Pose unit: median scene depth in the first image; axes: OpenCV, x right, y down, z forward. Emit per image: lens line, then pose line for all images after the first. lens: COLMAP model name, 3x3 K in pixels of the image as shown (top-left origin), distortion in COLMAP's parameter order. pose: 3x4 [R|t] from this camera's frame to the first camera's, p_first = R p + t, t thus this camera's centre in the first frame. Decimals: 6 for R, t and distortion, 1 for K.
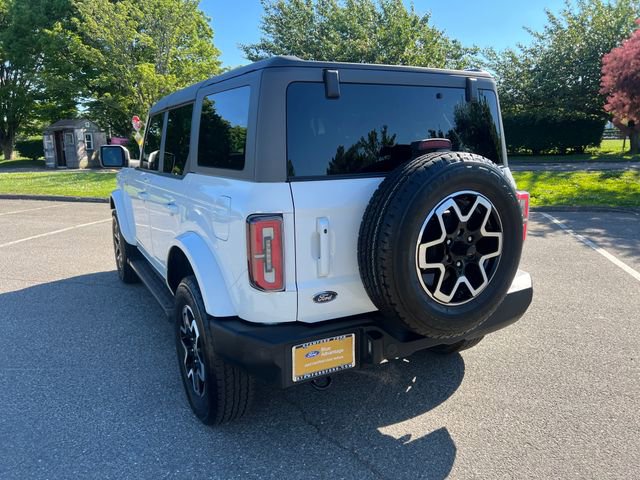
lens RADIAL K [[487.1, 0, 317.6], [0, 487.1, 237.7], [0, 0, 1]] dist [0.065014, -0.074321]
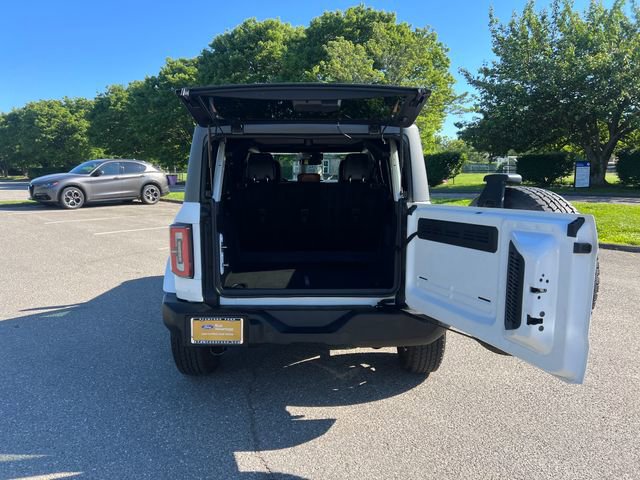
lens RADIAL K [[490.8, 0, 320.0], [0, 490.8, 240.0], [0, 0, 1]] dist [0.064228, -0.075124]
pose [[0.877321, 0.083146, -0.472647, 0.777732], [-0.104138, 0.994393, -0.018371, -0.012415], [0.468469, 0.065338, 0.881060, -0.084912]]
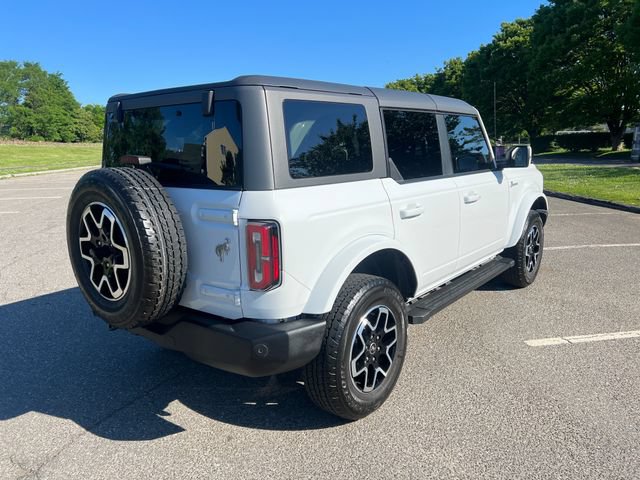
lens RADIAL K [[487.1, 0, 317.6], [0, 487.1, 237.7], [0, 0, 1]] dist [0.065014, -0.074321]
pose [[0.377455, 0.184809, -0.907399, 1.299544], [-0.165722, 0.977545, 0.130159, -0.207348], [0.911079, 0.101247, 0.399606, 0.840038]]
